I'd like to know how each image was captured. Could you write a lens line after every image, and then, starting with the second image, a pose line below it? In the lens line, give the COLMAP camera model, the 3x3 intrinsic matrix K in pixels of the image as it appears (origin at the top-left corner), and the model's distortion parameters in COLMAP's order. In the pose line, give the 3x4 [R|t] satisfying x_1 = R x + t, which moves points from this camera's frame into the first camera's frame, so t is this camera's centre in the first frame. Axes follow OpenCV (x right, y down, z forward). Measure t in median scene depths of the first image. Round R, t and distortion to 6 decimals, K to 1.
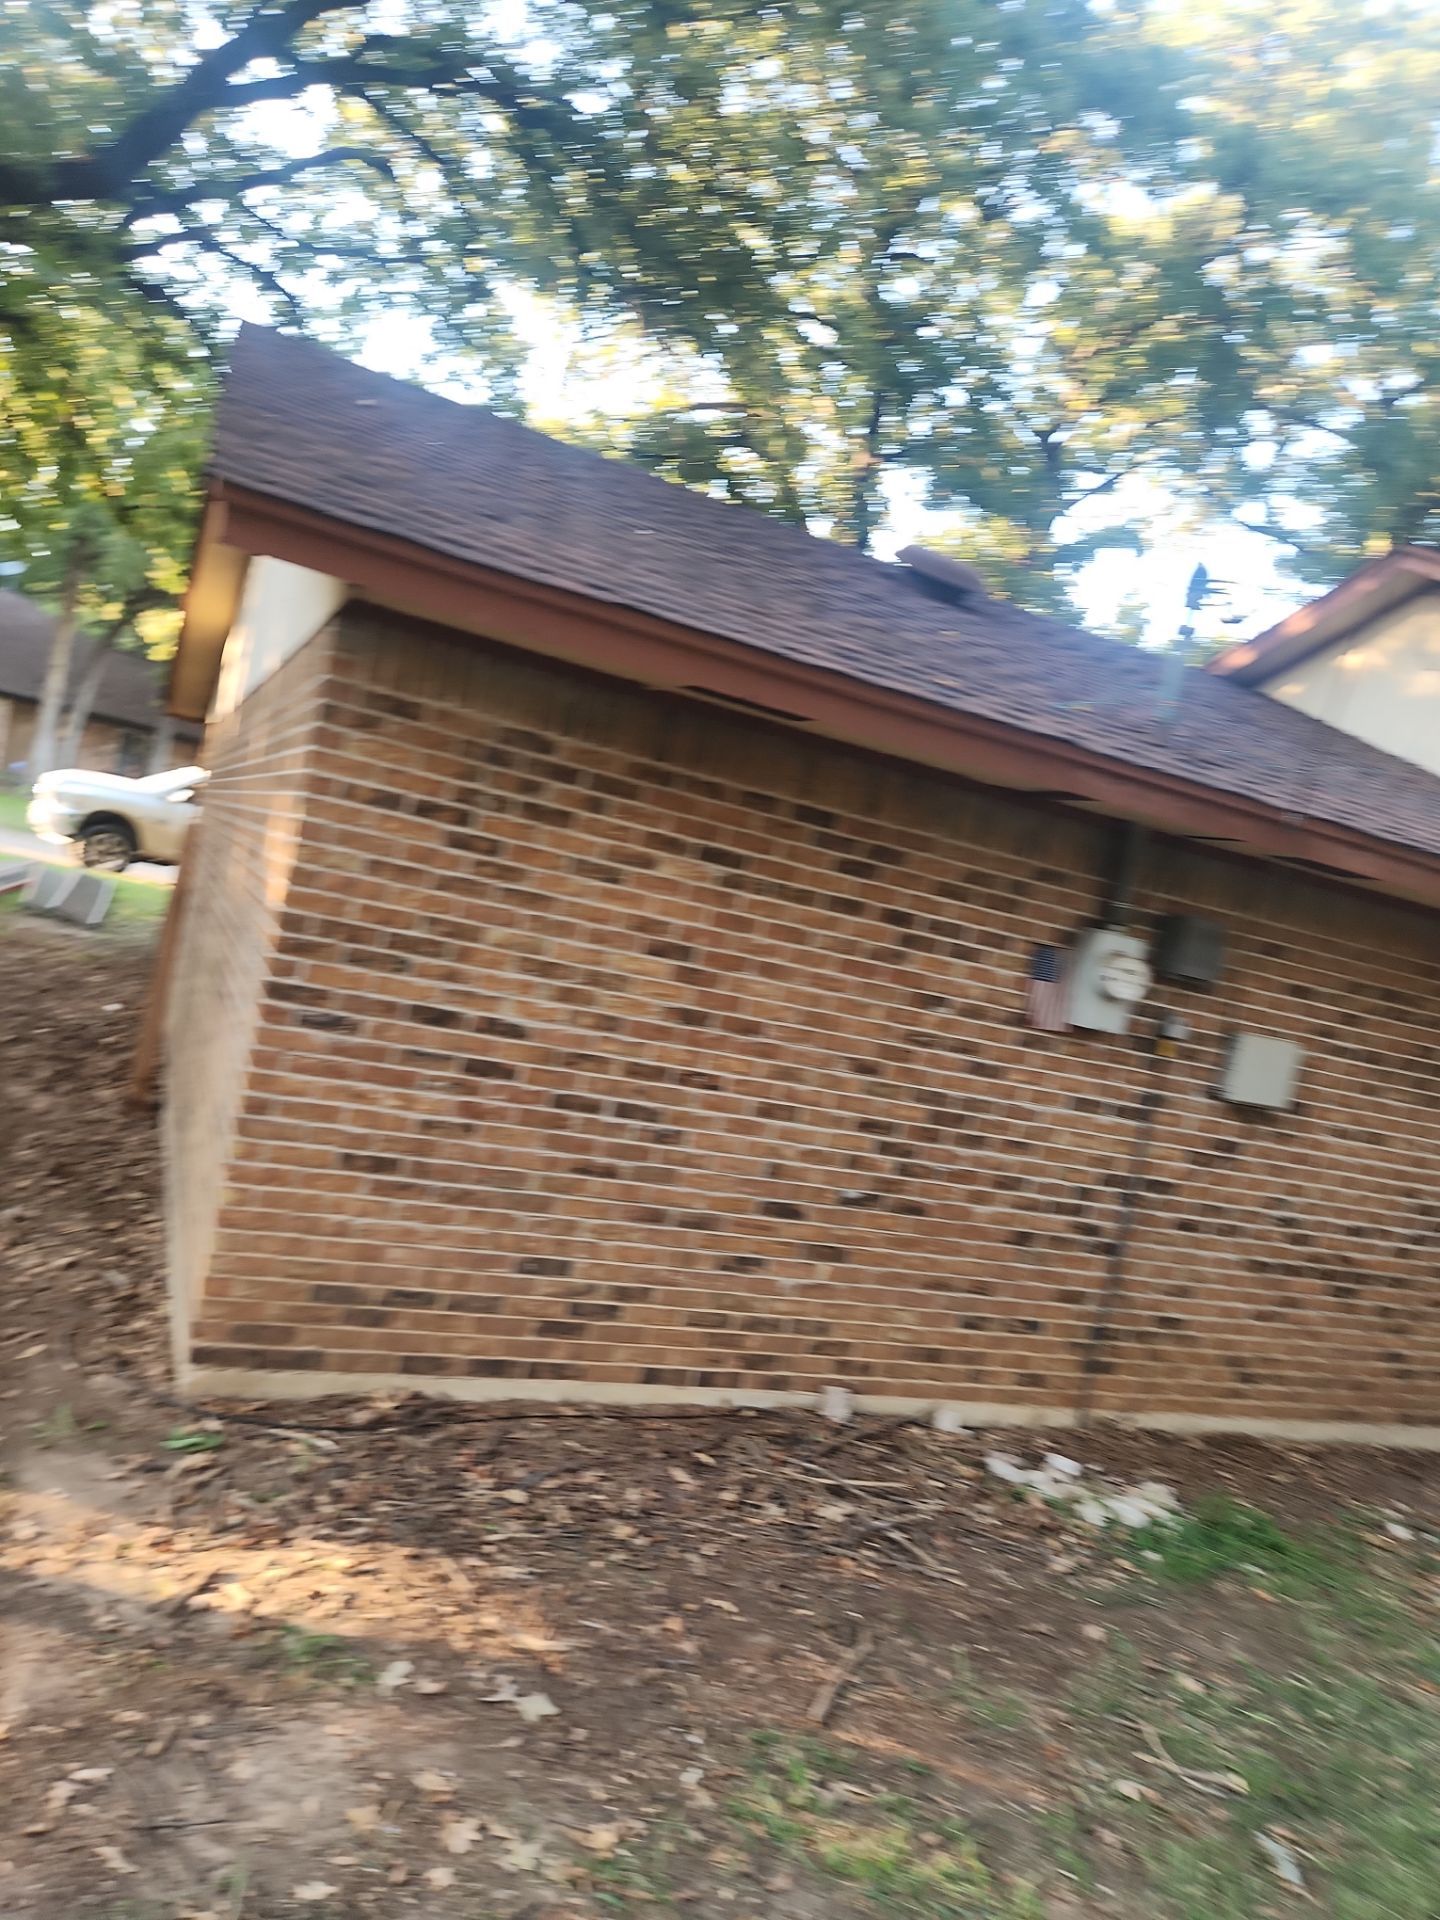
lens RADIAL K [[1297.4, 0, 672.7], [0, 1297.4, 953.6], [0, 0, 1]] dist [0.075967, -0.070293]
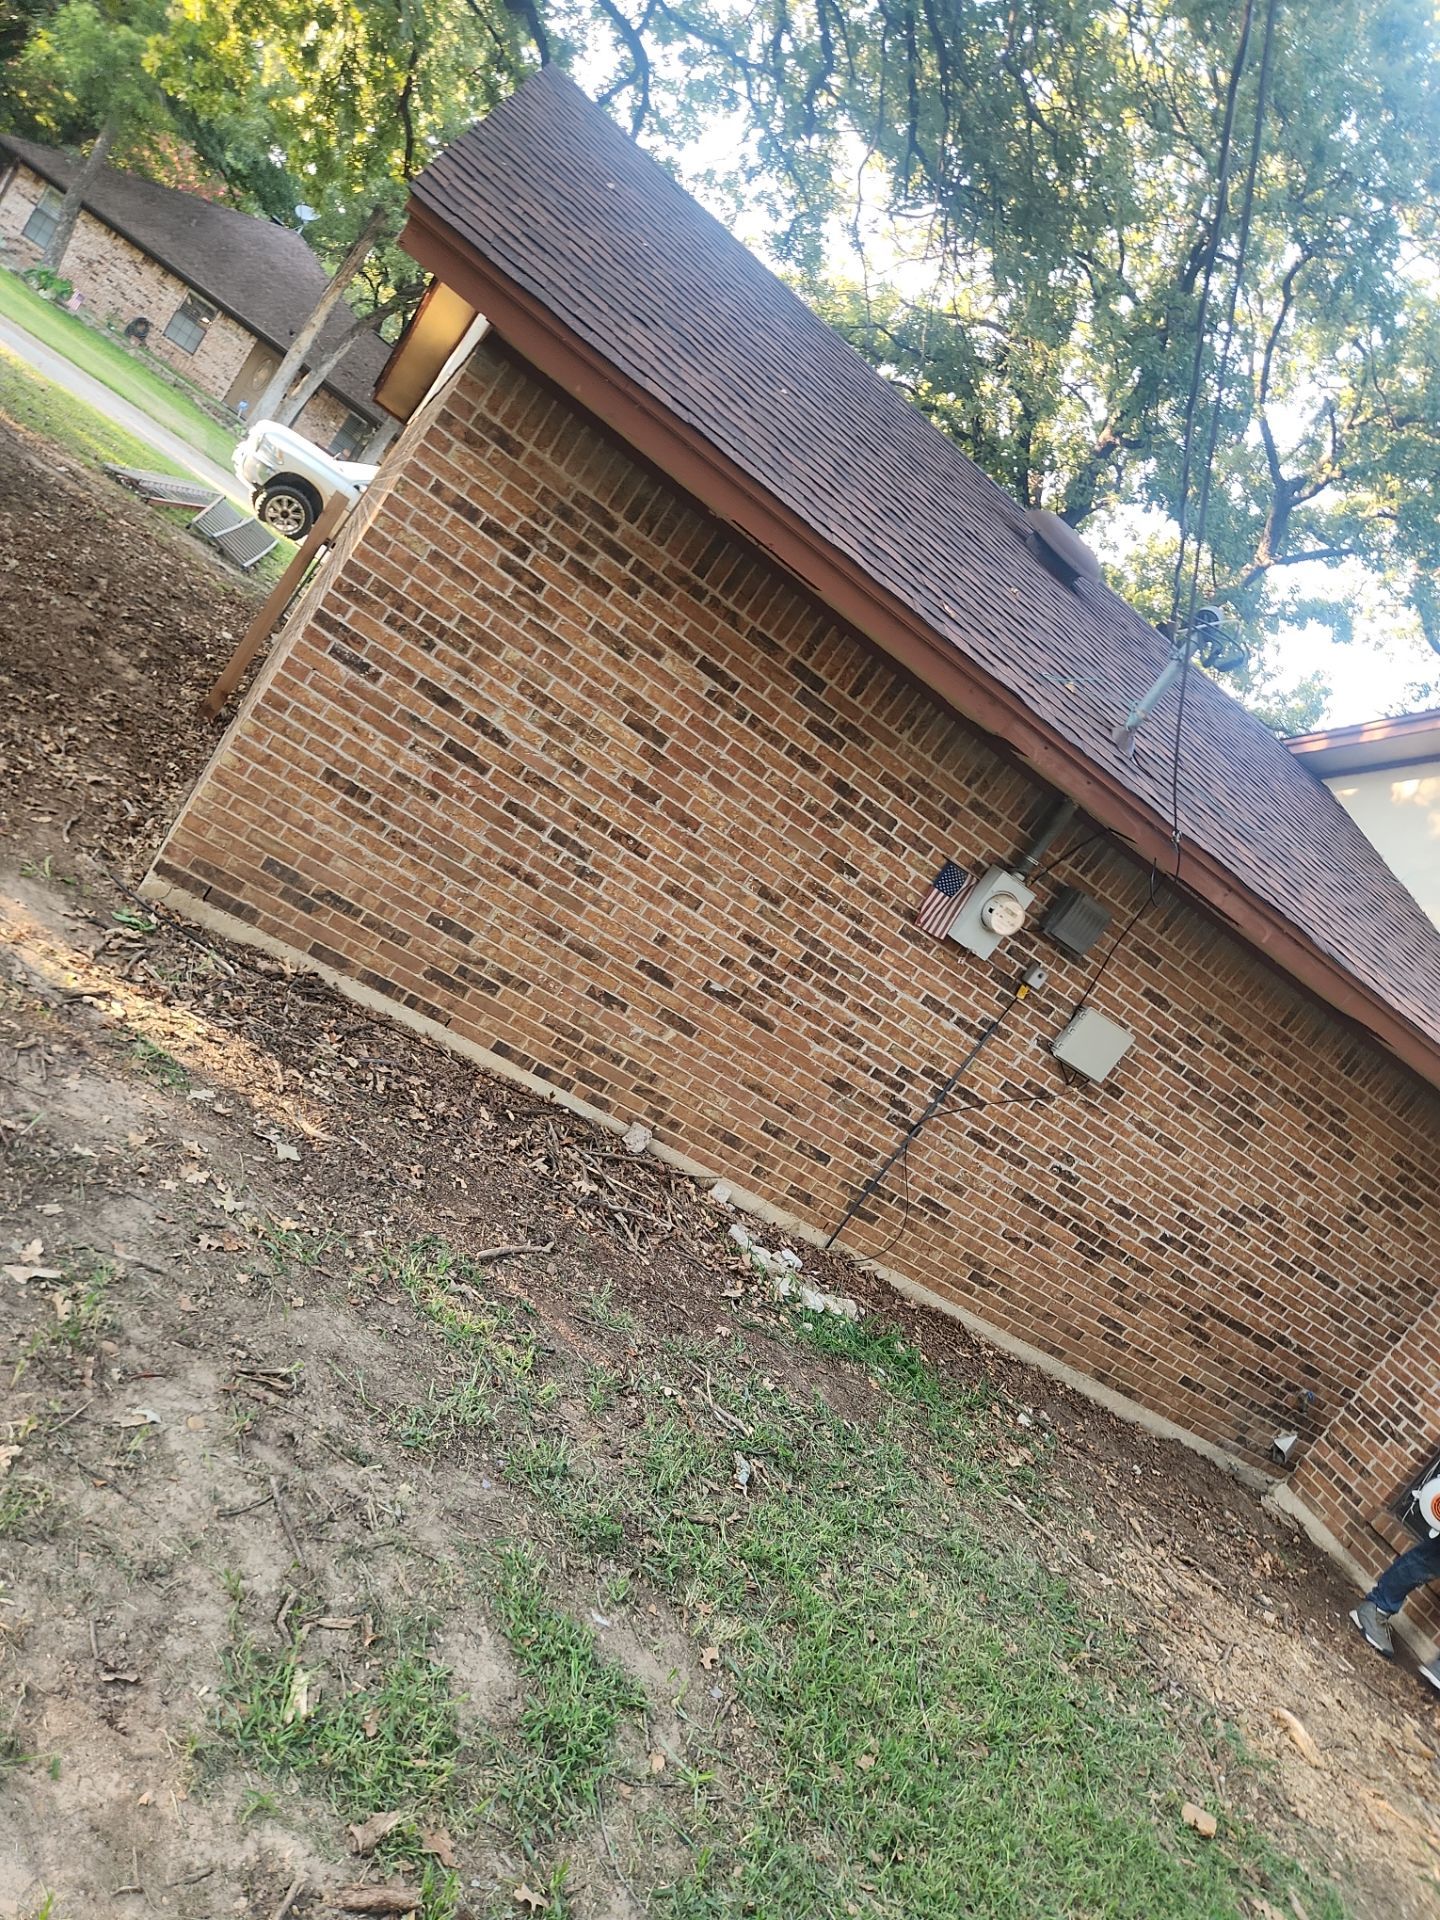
lens RADIAL K [[1297.4, 0, 728.1], [0, 1297.4, 958.8], [0, 0, 1]] dist [0.075967, -0.070293]
pose [[0.918071, 0.396310, -0.009134, 0.161197], [-0.393877, 0.914554, 0.091939, 0.050396], [0.044790, -0.080809, 0.995723, -0.207719]]
